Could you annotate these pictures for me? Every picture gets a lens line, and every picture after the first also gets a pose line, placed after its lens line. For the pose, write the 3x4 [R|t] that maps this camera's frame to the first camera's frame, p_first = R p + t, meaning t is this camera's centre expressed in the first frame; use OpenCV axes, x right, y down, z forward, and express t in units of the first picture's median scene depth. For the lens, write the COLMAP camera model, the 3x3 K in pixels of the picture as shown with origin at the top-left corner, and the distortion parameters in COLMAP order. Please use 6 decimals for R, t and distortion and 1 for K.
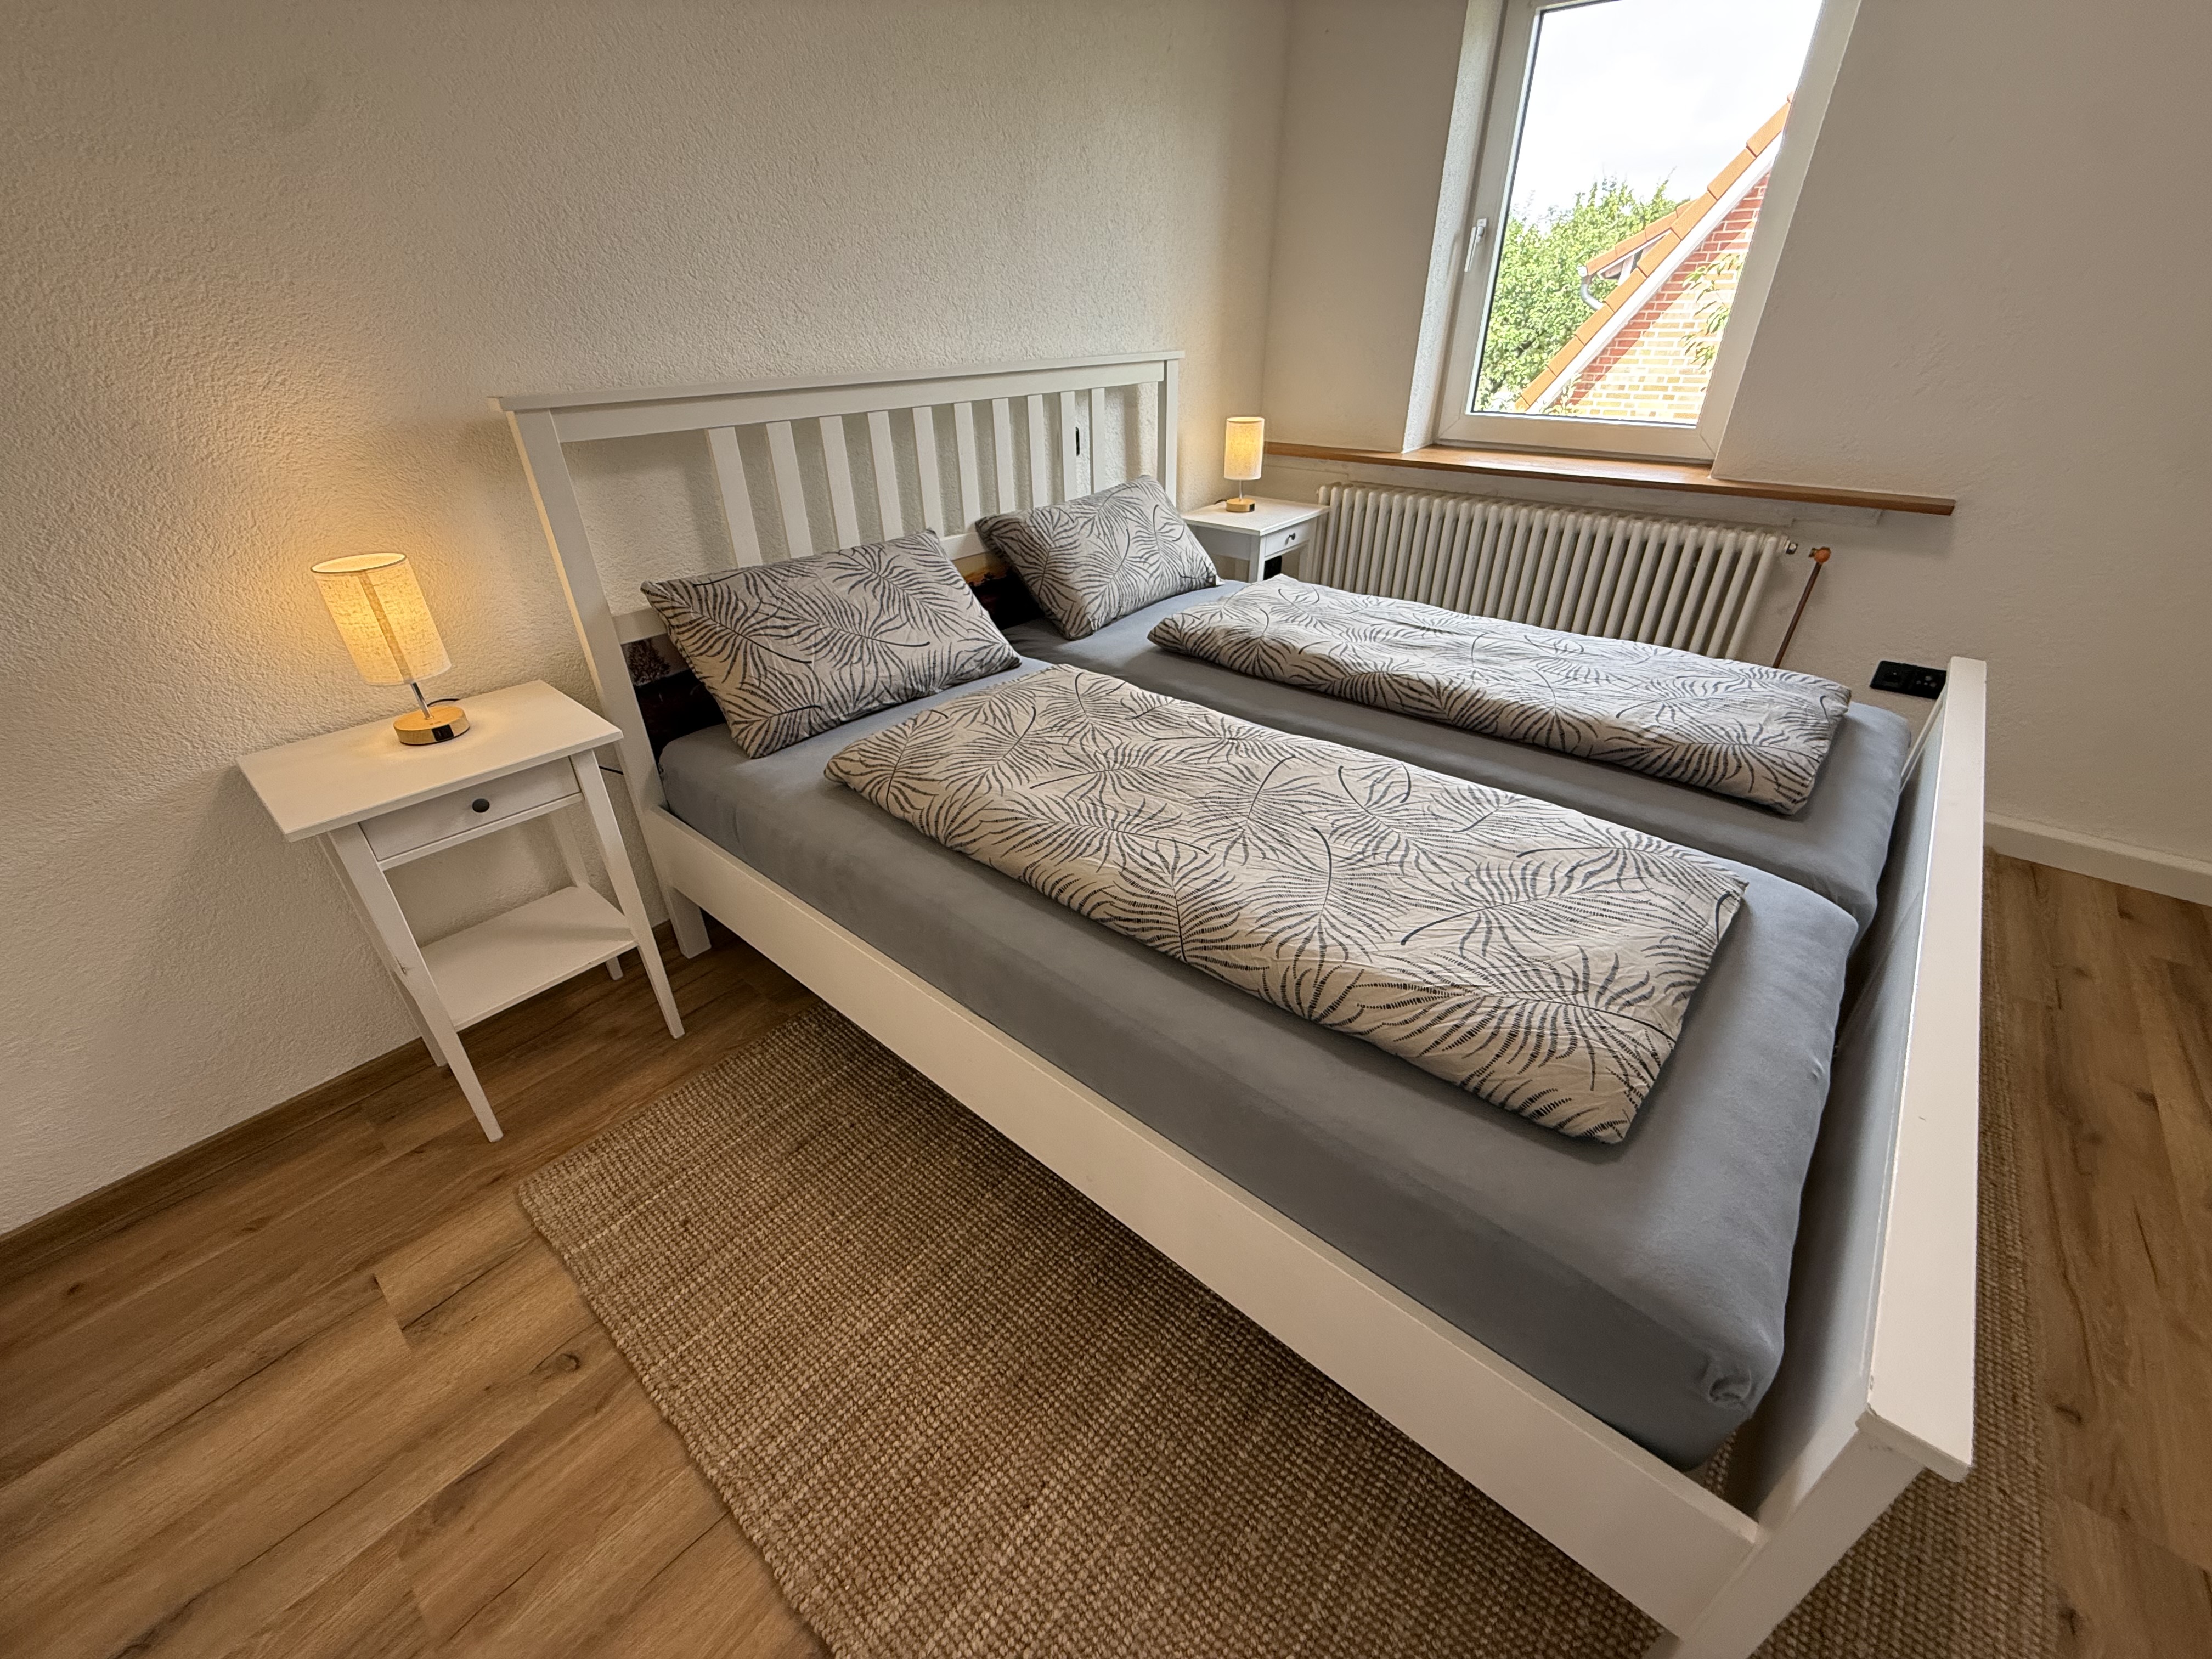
lens RADIAL K [[874.9, 0, 1106.5], [0, 874.9, 829.1], [0, 0, 1]] dist [0.000991, -0.000128]
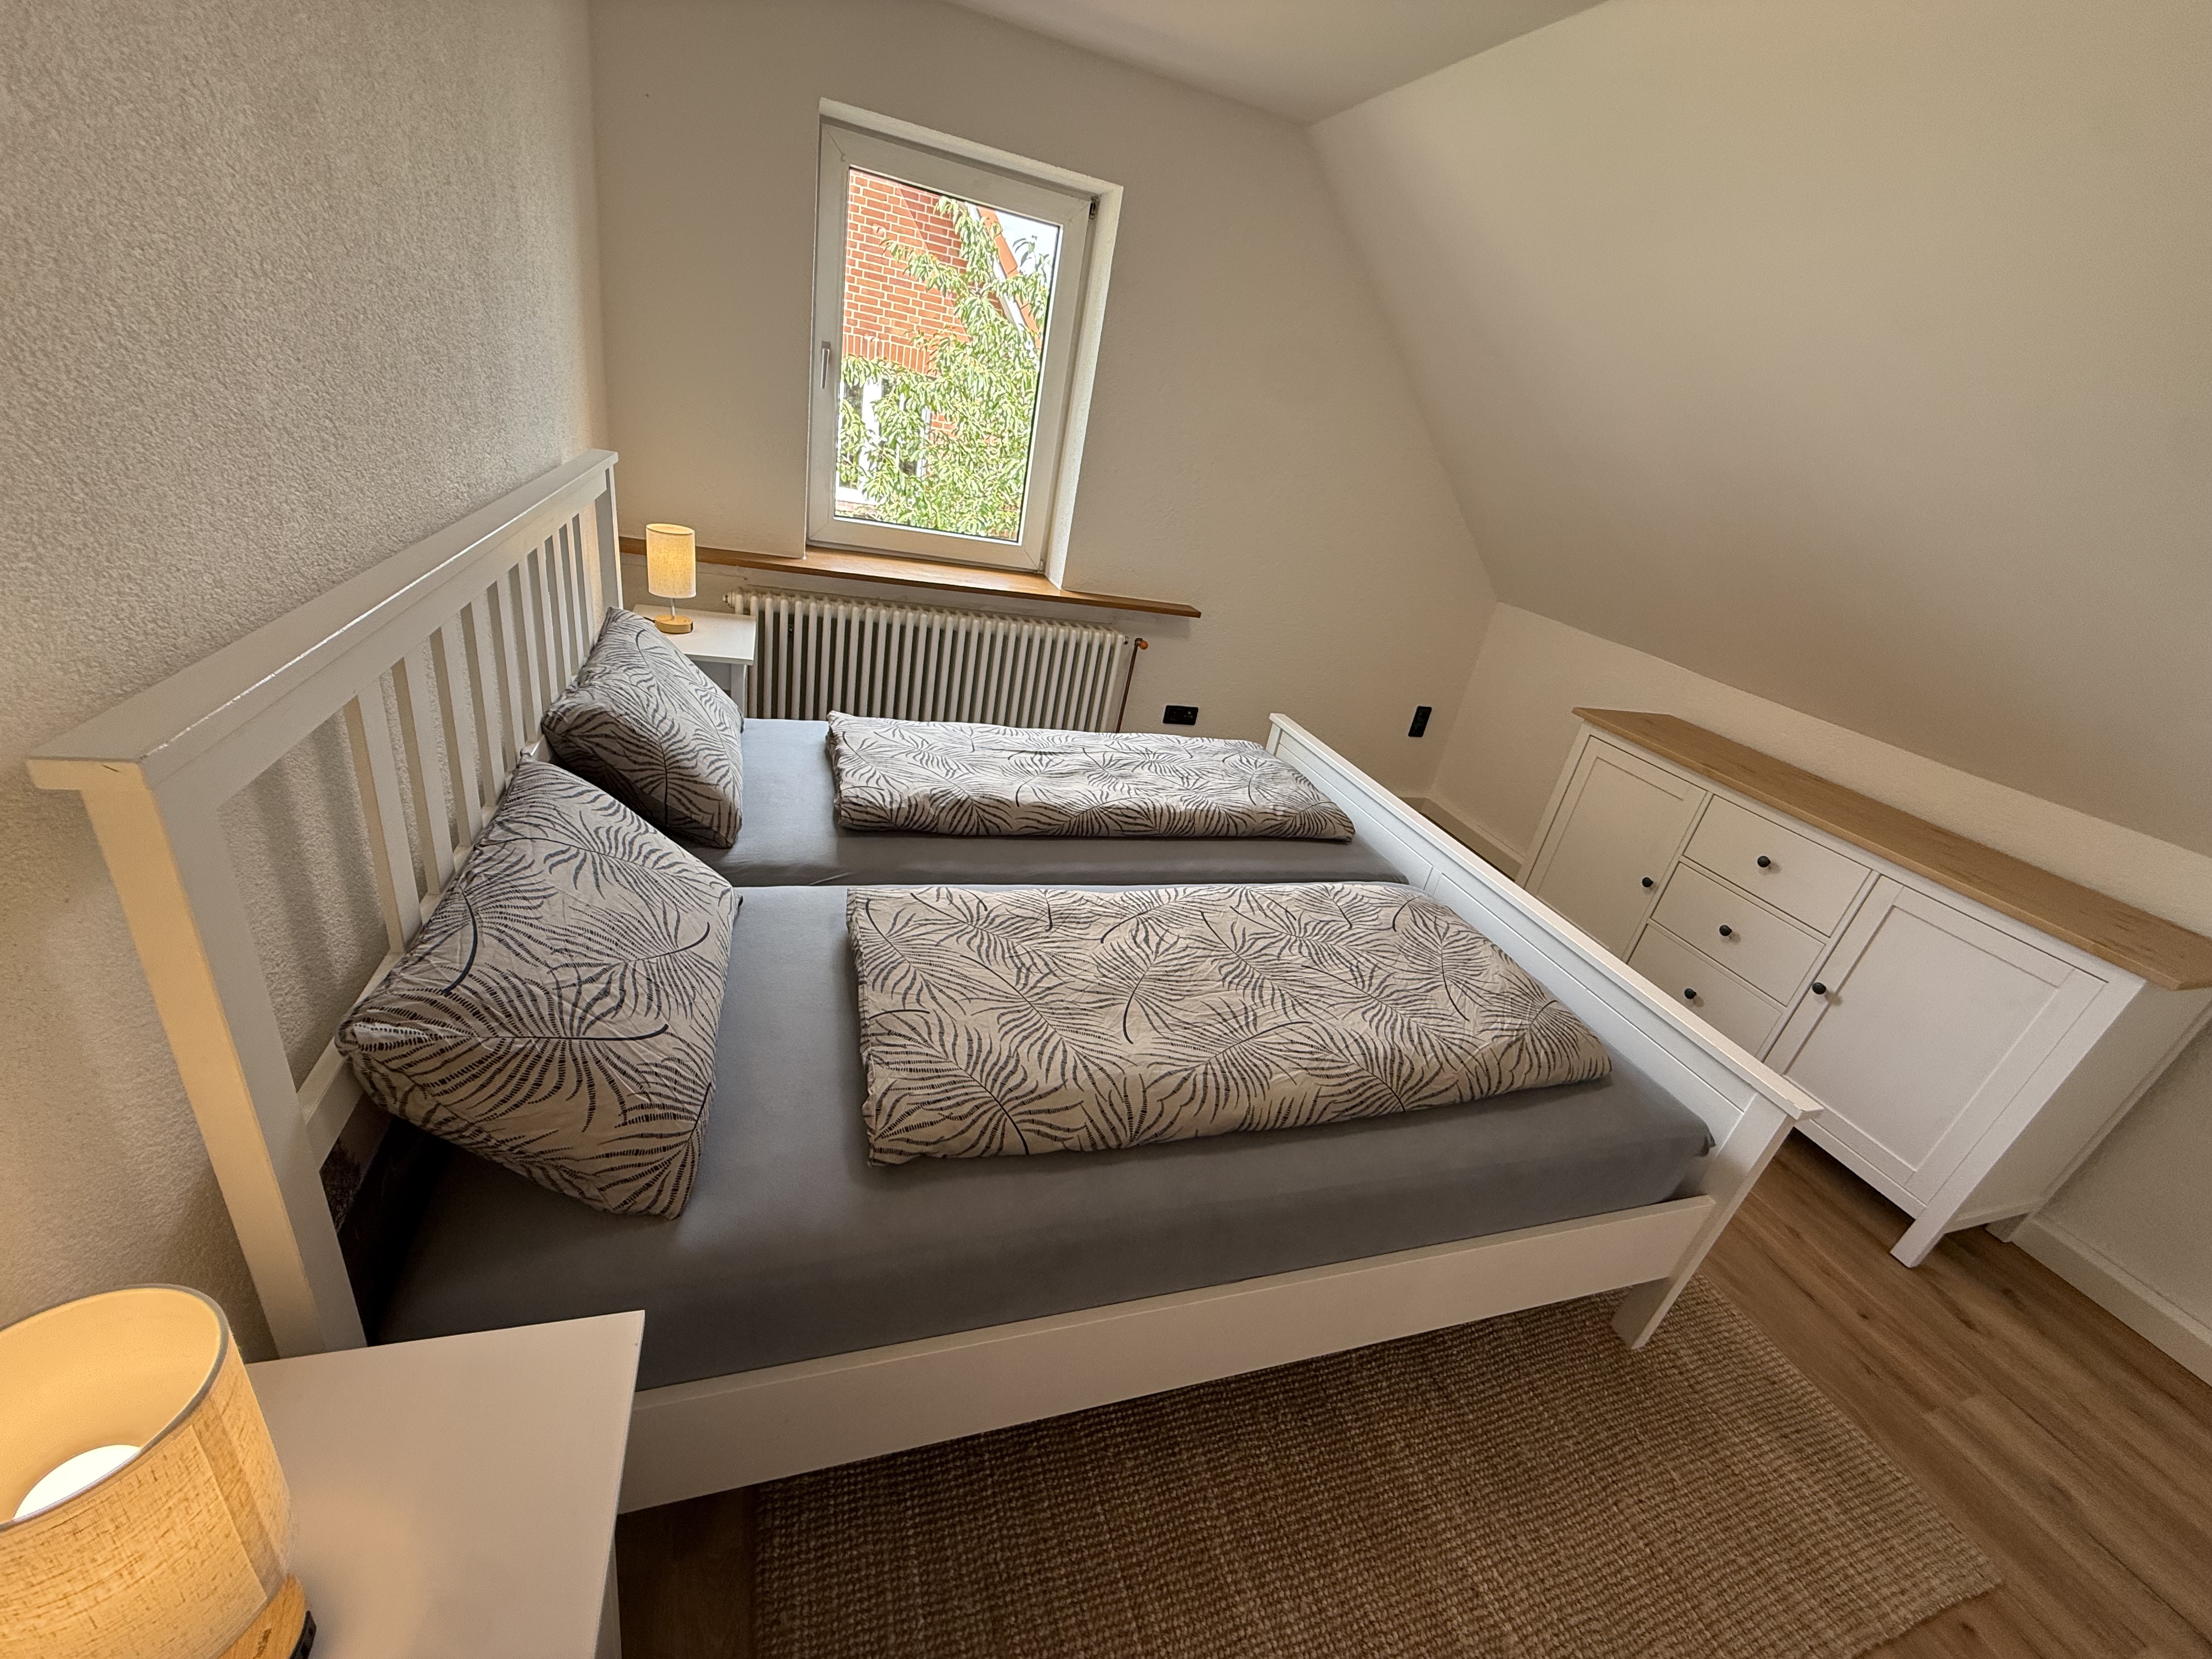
lens RADIAL K [[874.9, 0, 1099.2], [0, 874.9, 830.4], [0, 0, 1]] dist [0.000991, -0.000128]
pose [[0.513799, -0.272236, 0.813571, -0.649733], [0.270302, 0.951387, 0.147647, -0.332214], [-0.814216, 0.144049, 0.562407, 0.371753]]
